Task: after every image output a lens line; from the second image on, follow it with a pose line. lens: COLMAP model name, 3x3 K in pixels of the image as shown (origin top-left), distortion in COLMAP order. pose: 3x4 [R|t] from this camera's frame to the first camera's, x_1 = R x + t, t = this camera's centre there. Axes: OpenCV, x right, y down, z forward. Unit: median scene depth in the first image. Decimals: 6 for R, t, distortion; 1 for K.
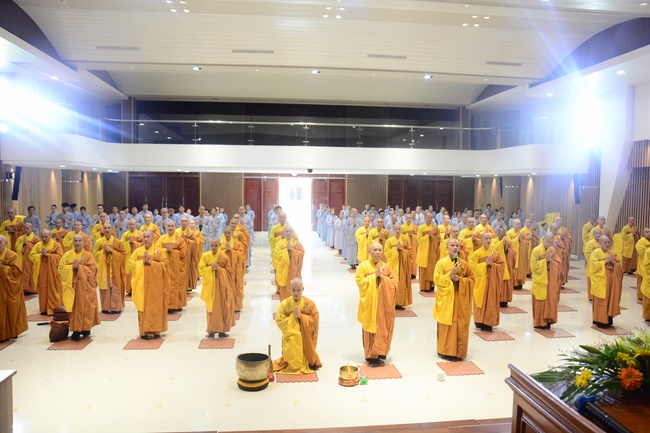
lens RADIAL K [[546.5, 0, 329.7], [0, 546.5, 217.7], [0, 0, 1]] dist [-0.085415, 0.055280]
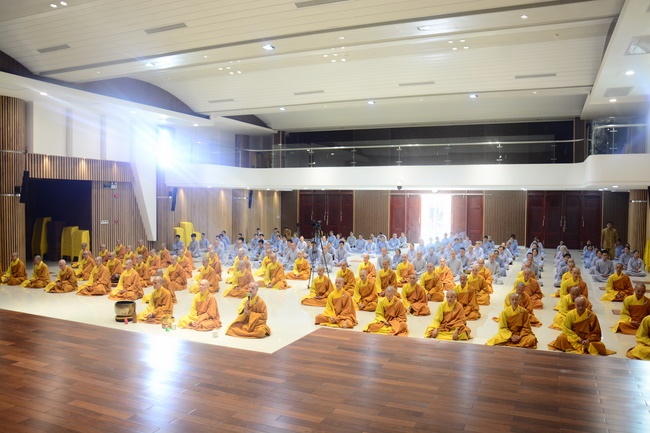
lens RADIAL K [[546.5, 0, 322.6], [0, 546.5, 218.8], [0, 0, 1]] dist [-0.085415, 0.055280]
pose [[0.850600, 0.013723, -0.525634, 0.390743], [-0.029933, 0.999302, -0.022350, 0.006964], [0.524961, 0.034745, 0.850417, -0.025754]]
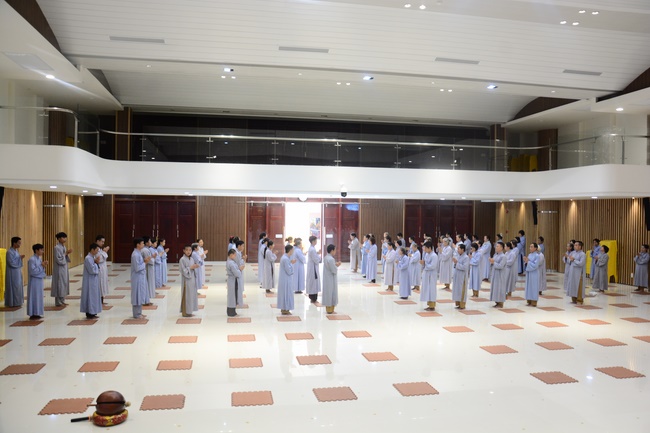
lens RADIAL K [[546.5, 0, 327.5], [0, 546.5, 213.5], [0, 0, 1]] dist [-0.085415, 0.055280]
pose [[0.996551, -0.000747, 0.082974, -0.124901], [0.005238, 0.998531, -0.053921, -0.008479], [-0.082812, 0.054170, 0.995092, 0.133797]]
